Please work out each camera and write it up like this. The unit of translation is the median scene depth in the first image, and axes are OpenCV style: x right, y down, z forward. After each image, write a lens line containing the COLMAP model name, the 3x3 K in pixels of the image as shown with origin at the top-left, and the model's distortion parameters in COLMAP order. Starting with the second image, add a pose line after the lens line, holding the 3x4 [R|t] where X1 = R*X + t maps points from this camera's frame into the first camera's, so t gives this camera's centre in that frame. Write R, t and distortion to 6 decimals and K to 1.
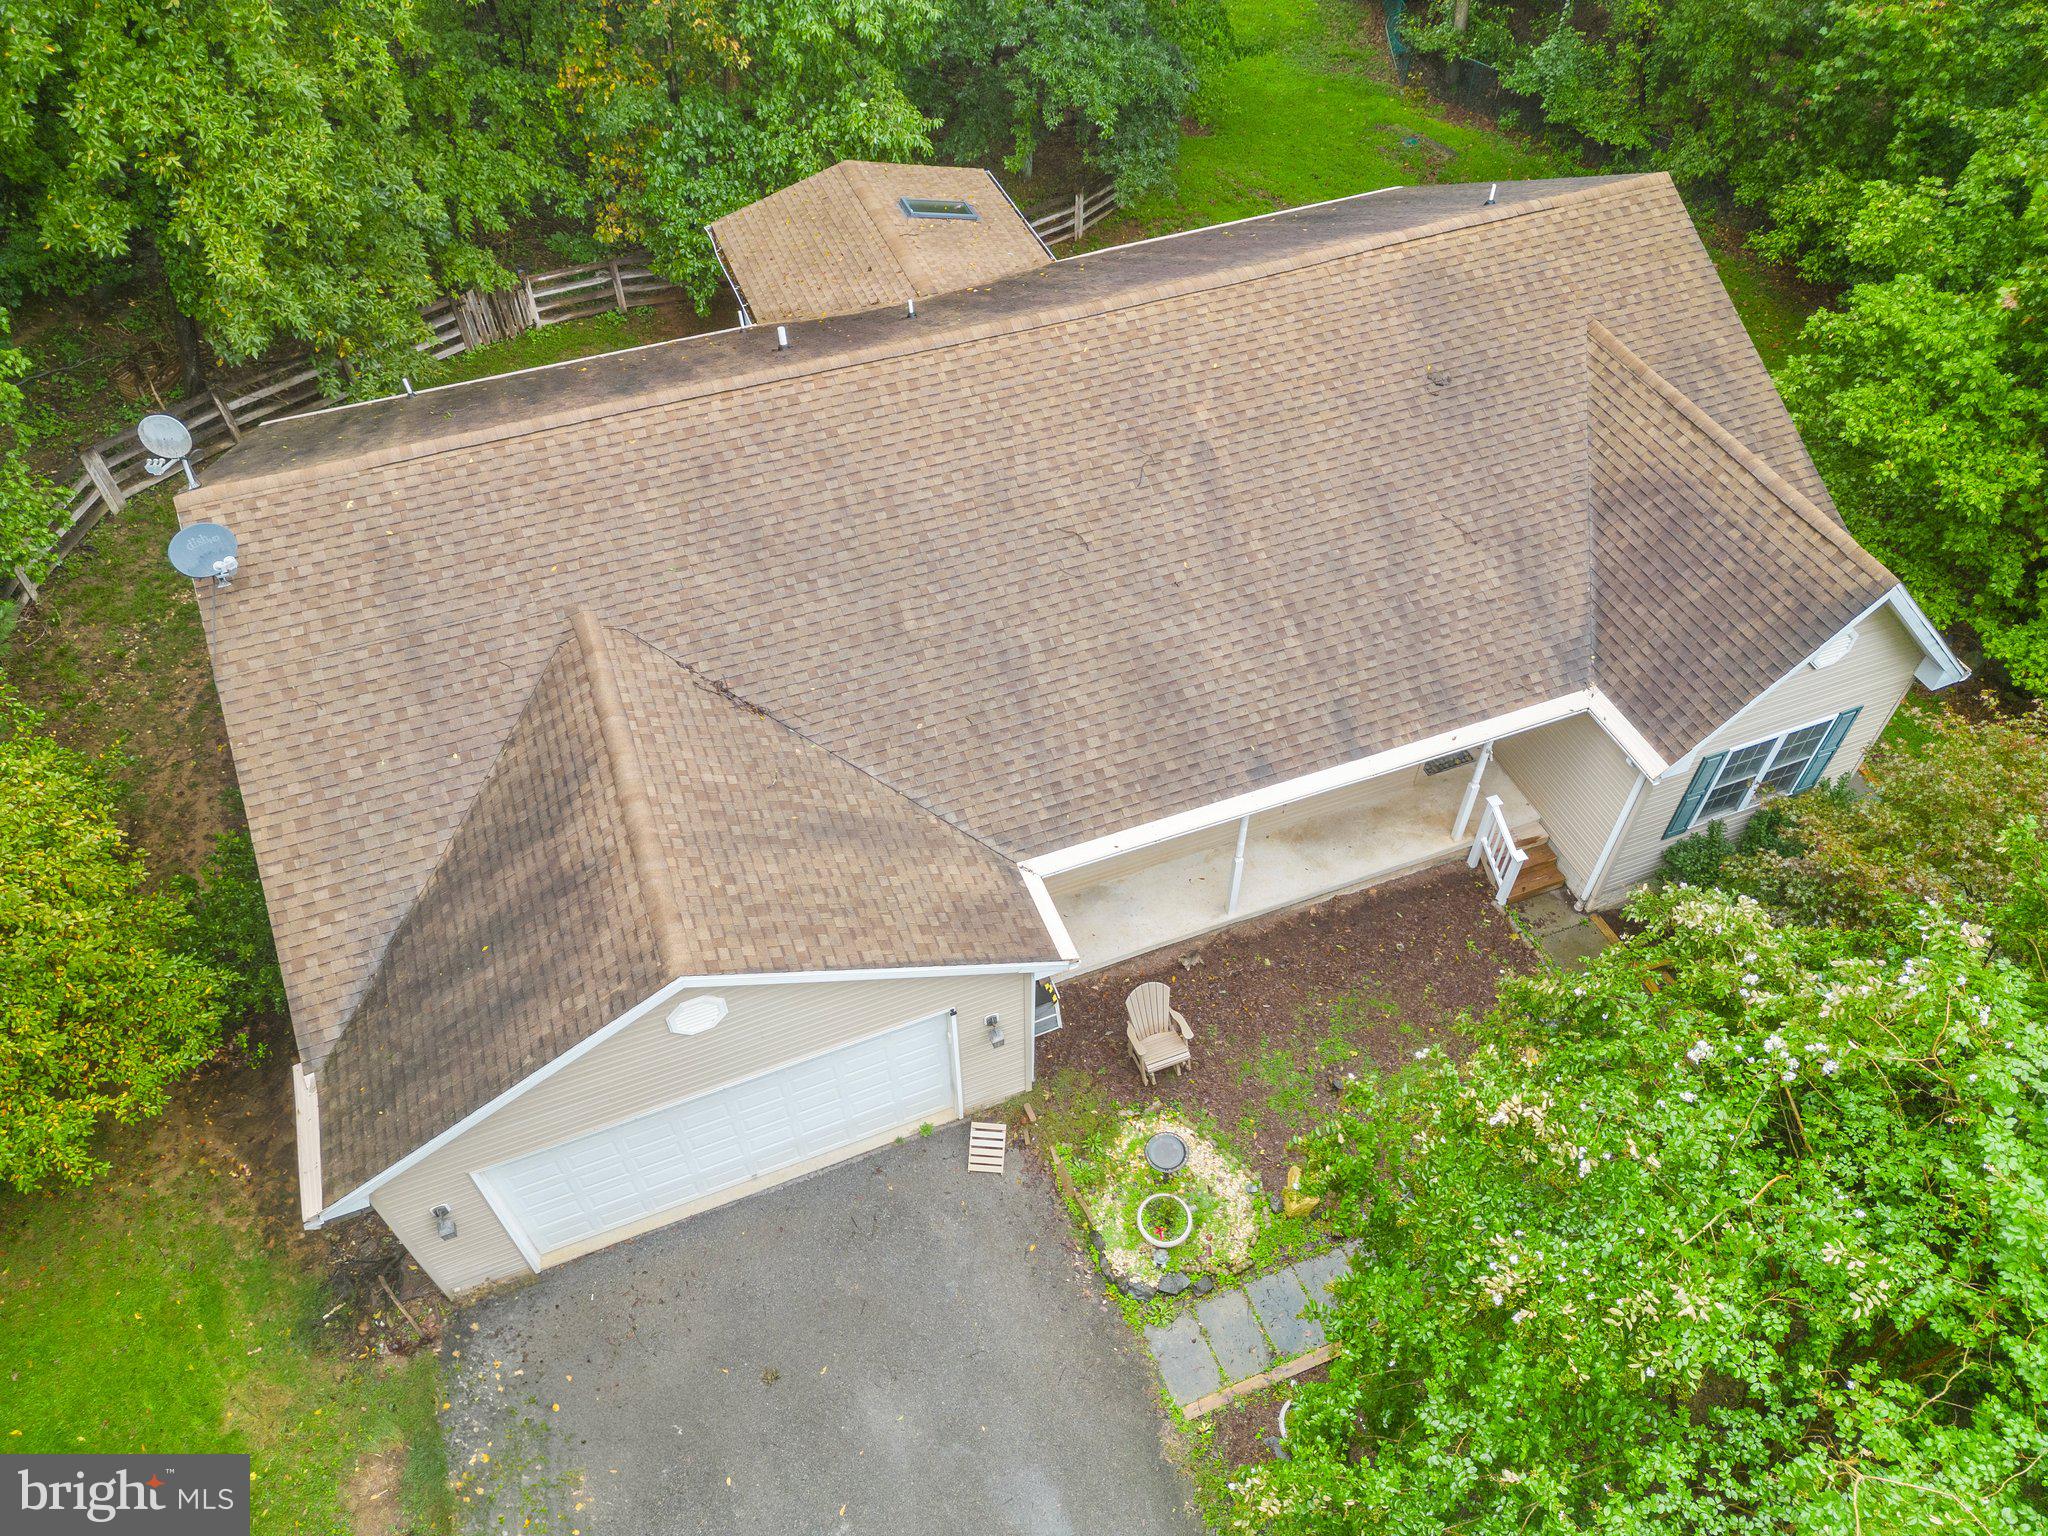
lens RADIAL K [[1429.8, 0, 1027.9], [0, 1429.8, 780.1], [0, 0, 1]] dist [0.070481, -0.061180]
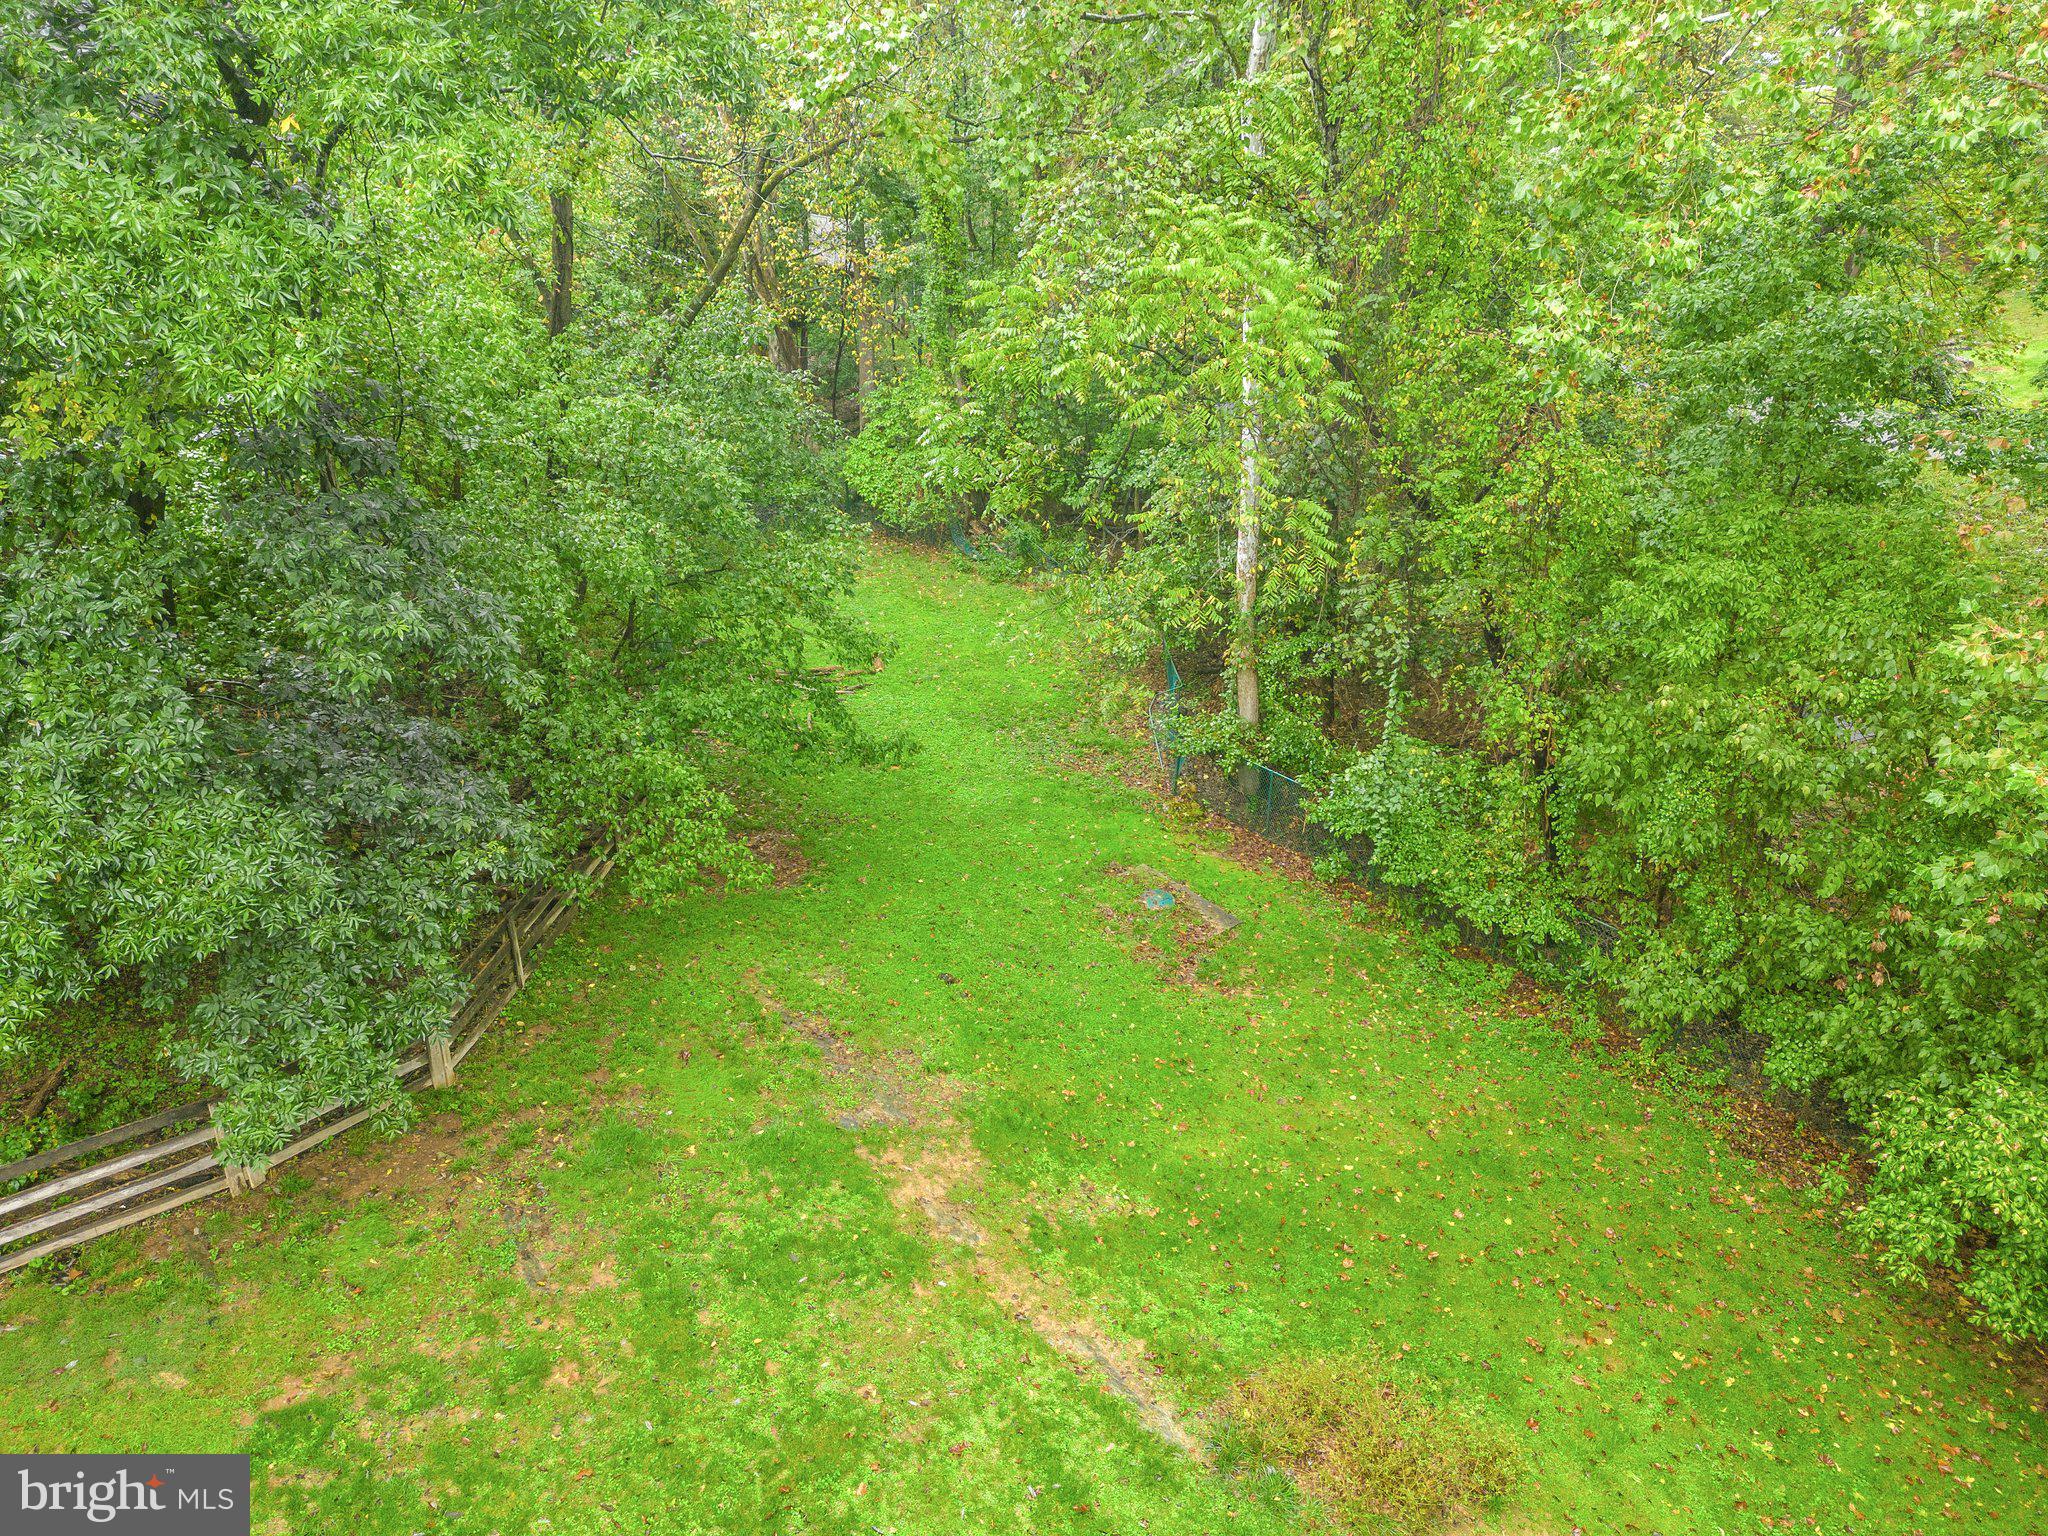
lens RADIAL K [[1429.8, 0, 1027.9], [0, 1429.8, 780.1], [0, 0, 1]] dist [0.070481, -0.061180]
pose [[0.999842, 0.017742, -0.001446, 0.233620], [-0.016964, 0.925080, -0.379393, -0.295751], [-0.005394, 0.379358, 0.925234, 0.506790]]
